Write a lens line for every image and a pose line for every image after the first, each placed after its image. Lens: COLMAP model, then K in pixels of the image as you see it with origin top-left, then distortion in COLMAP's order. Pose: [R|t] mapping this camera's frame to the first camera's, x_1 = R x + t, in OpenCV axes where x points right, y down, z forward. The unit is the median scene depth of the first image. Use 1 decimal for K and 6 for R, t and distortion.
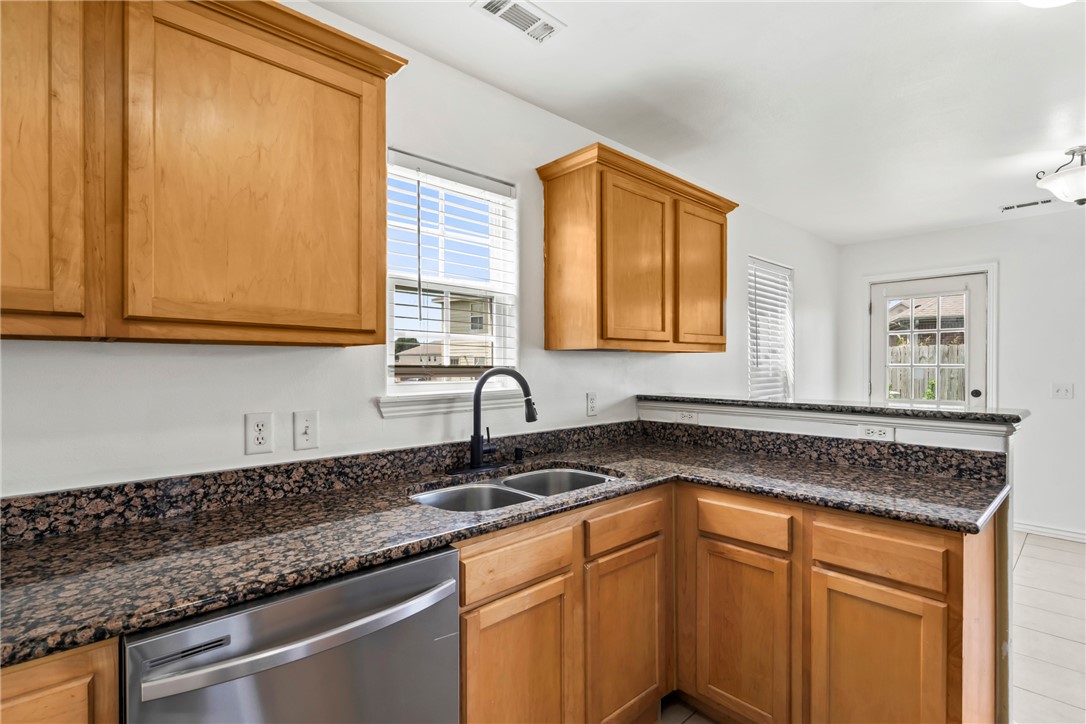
lens RADIAL K [[492.7, 0, 541.3], [0, 492.7, 362.8], [0, 0, 1]] dist [-0.007190, 0.003391]
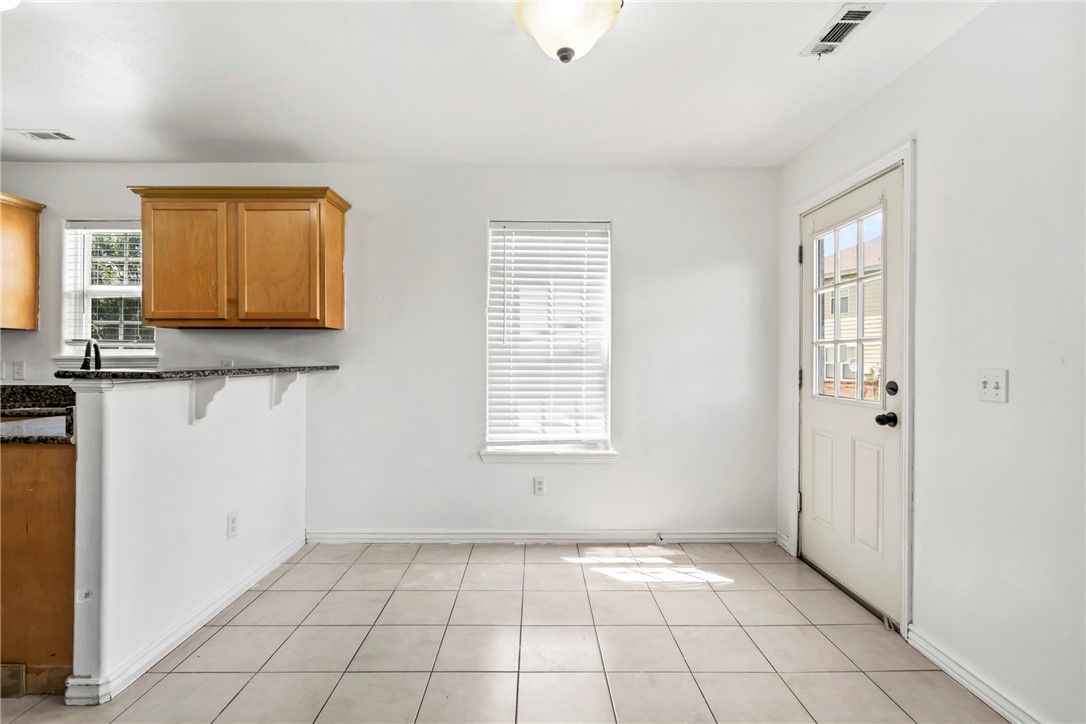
lens RADIAL K [[492.7, 0, 539.4], [0, 492.7, 357.2], [0, 0, 1]] dist [-0.007190, 0.003391]
pose [[0.755292, 0.001109, -0.655388, 2.382173], [-0.003514, 0.999991, -0.002358, 0.074905], [0.655380, 0.004084, 0.755289, 0.836466]]
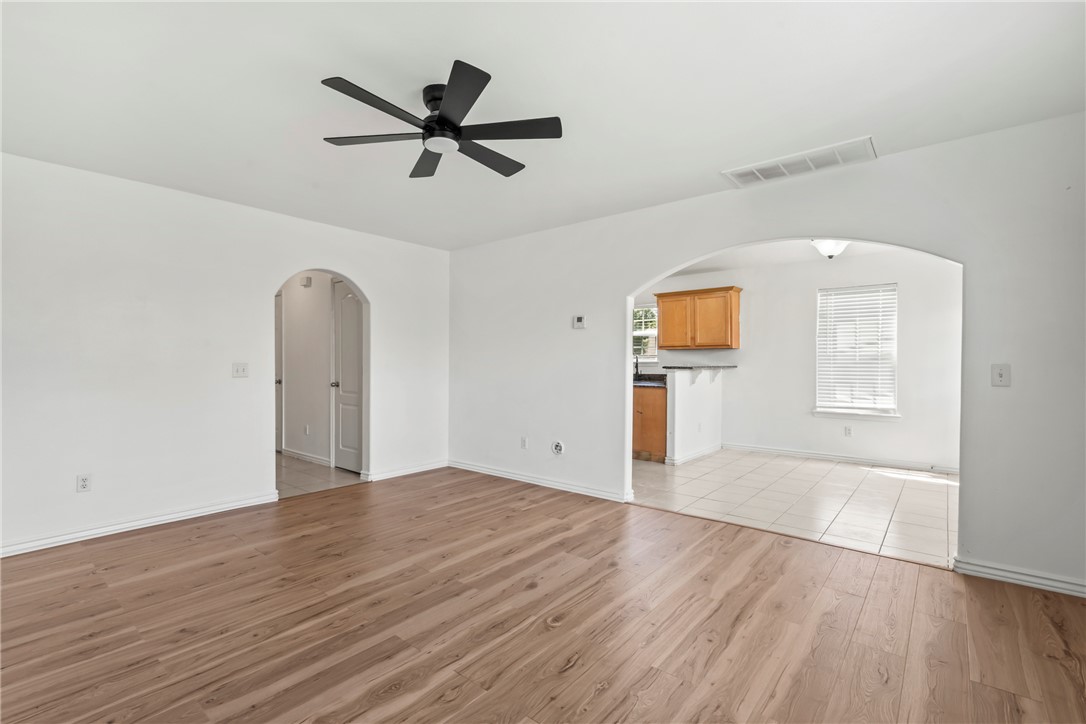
lens RADIAL K [[492.7, 0, 539.7], [0, 492.7, 362.6], [0, 0, 1]] dist [-0.007190, 0.003391]
pose [[0.155997, 0.000506, -0.987757, 4.306158], [0.000123, 1.000000, 0.000532, 0.077689], [0.987758, -0.000205, 0.155997, -0.485049]]
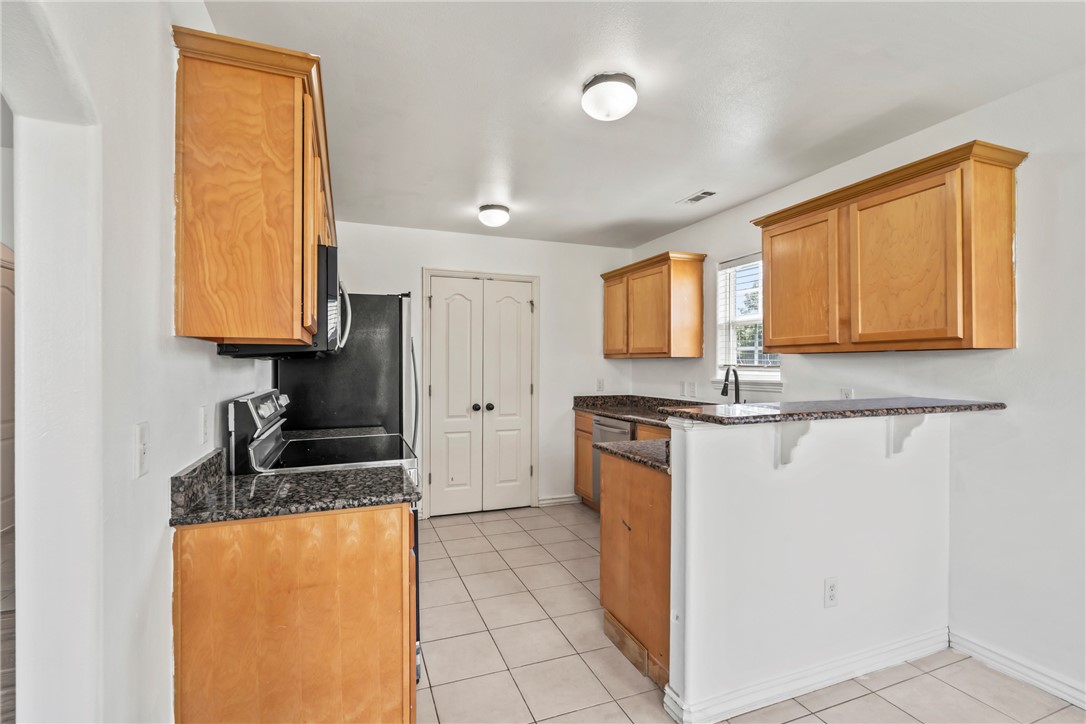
lens RADIAL K [[492.7, 0, 543.9], [0, 492.7, 365.0], [0, 0, 1]] dist [-0.007190, 0.003391]
pose [[-0.344891, 0.002063, -0.938640, 2.123501], [0.000869, 0.999998, 0.001879, 0.001561], [0.938642, -0.000168, -0.344892, 1.102334]]
